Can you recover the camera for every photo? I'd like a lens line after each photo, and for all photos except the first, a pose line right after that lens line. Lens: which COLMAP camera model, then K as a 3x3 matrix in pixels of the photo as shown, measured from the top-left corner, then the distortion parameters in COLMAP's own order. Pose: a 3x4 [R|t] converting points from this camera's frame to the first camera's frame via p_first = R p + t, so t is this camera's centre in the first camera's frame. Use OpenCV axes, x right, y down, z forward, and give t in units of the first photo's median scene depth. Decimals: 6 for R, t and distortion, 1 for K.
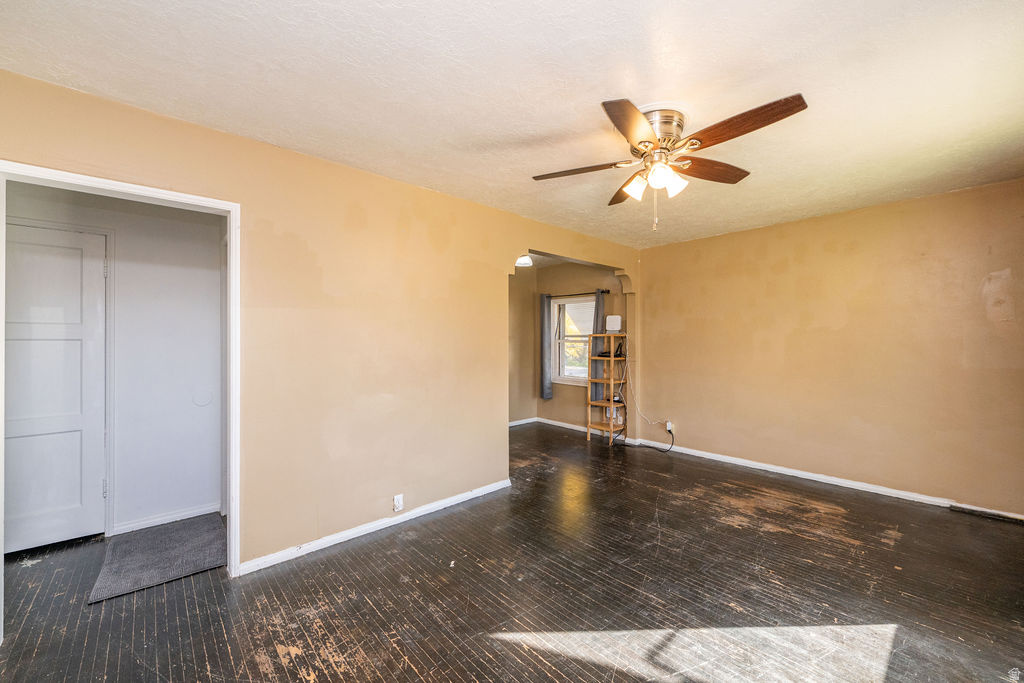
lens RADIAL K [[404.1, 0, 514.3], [0, 404.1, 337.9], [0, 0, 1]] dist [0.001057, -0.000122]
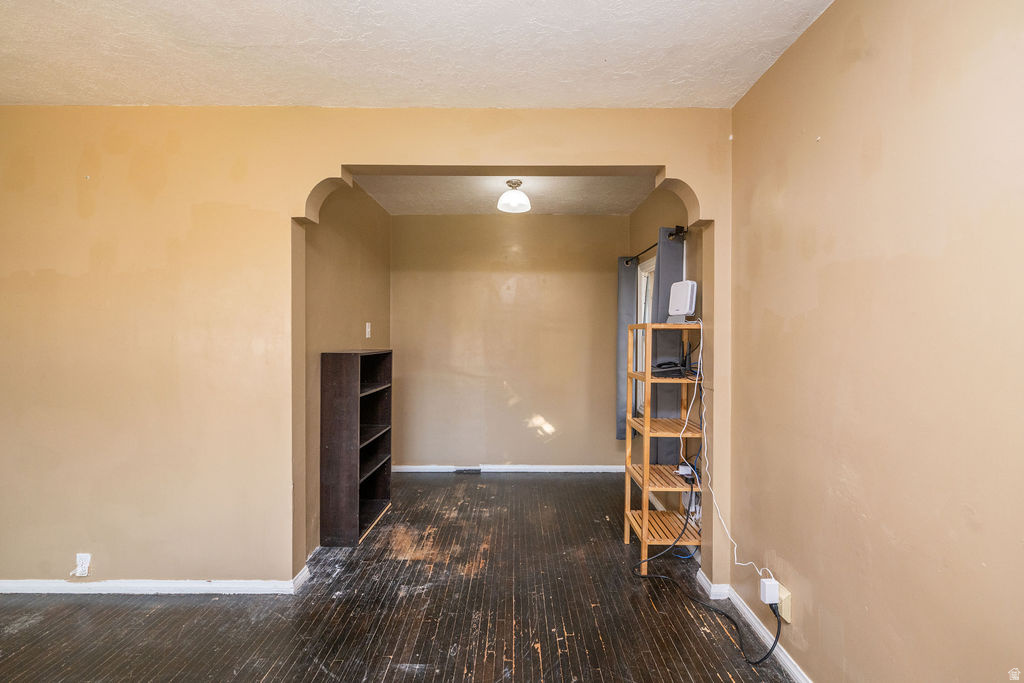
lens RADIAL K [[404.1, 0, 514.3], [0, 404.1, 337.9], [0, 0, 1]] dist [0.001057, -0.000122]
pose [[0.732149, 0.008166, -0.681096, 0.717897], [-0.000936, 0.999939, 0.010982, 0.001565], [0.681144, -0.007403, 0.732112, 0.958855]]
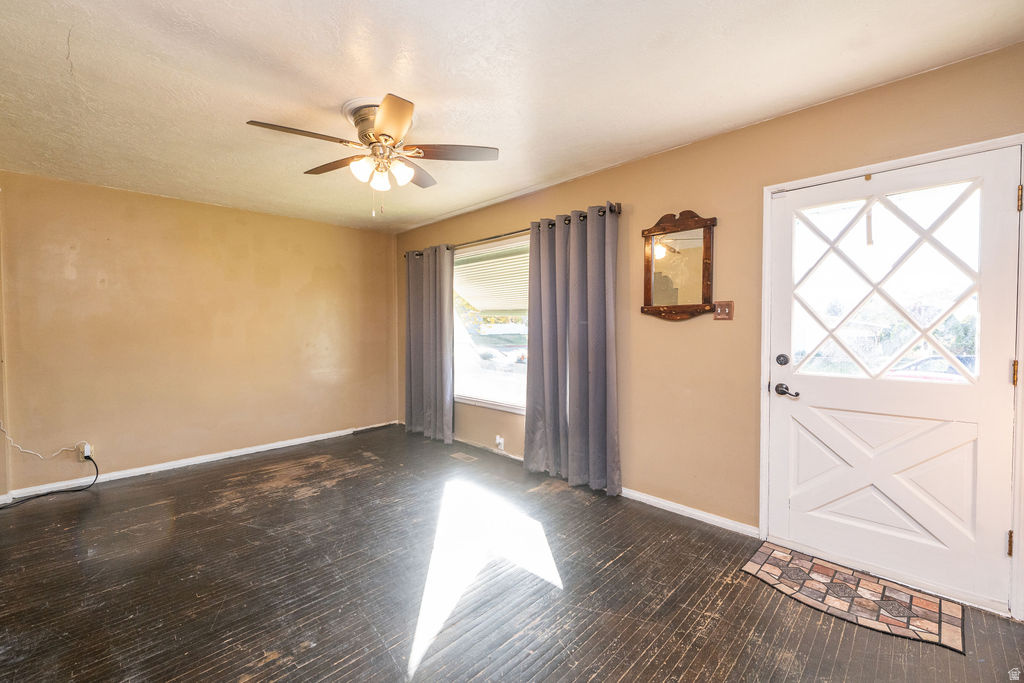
lens RADIAL K [[418.1, 0, 503.4], [0, 418.1, 336.1], [0, 0, 1]] dist [-0.000017, -0.000145]
pose [[-0.033003, -0.023062, 0.999189, -0.545626], [0.003330, 0.999726, 0.023184, 0.016545], [-0.999450, 0.004093, -0.032917, 0.500297]]
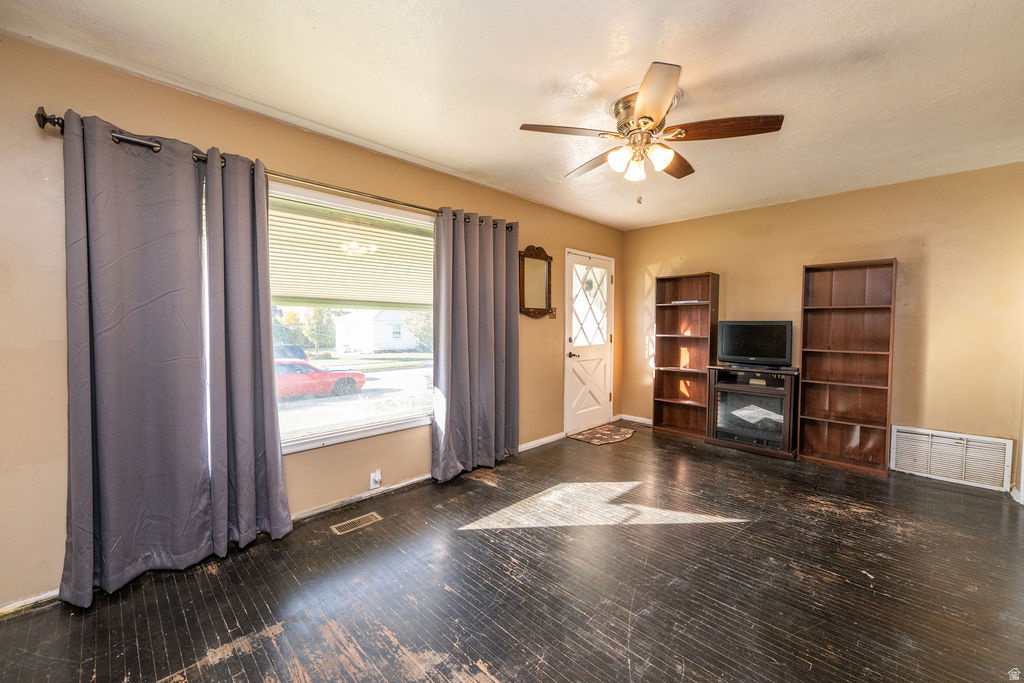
lens RADIAL K [[404.1, 0, 514.3], [0, 404.1, 337.9], [0, 0, 1]] dist [0.001057, -0.000122]
pose [[-0.998923, -0.000424, -0.046405, 0.503949], [-0.002147, 0.999310, 0.037084, 0.019720], [0.046357, 0.037144, -0.998234, 1.423835]]
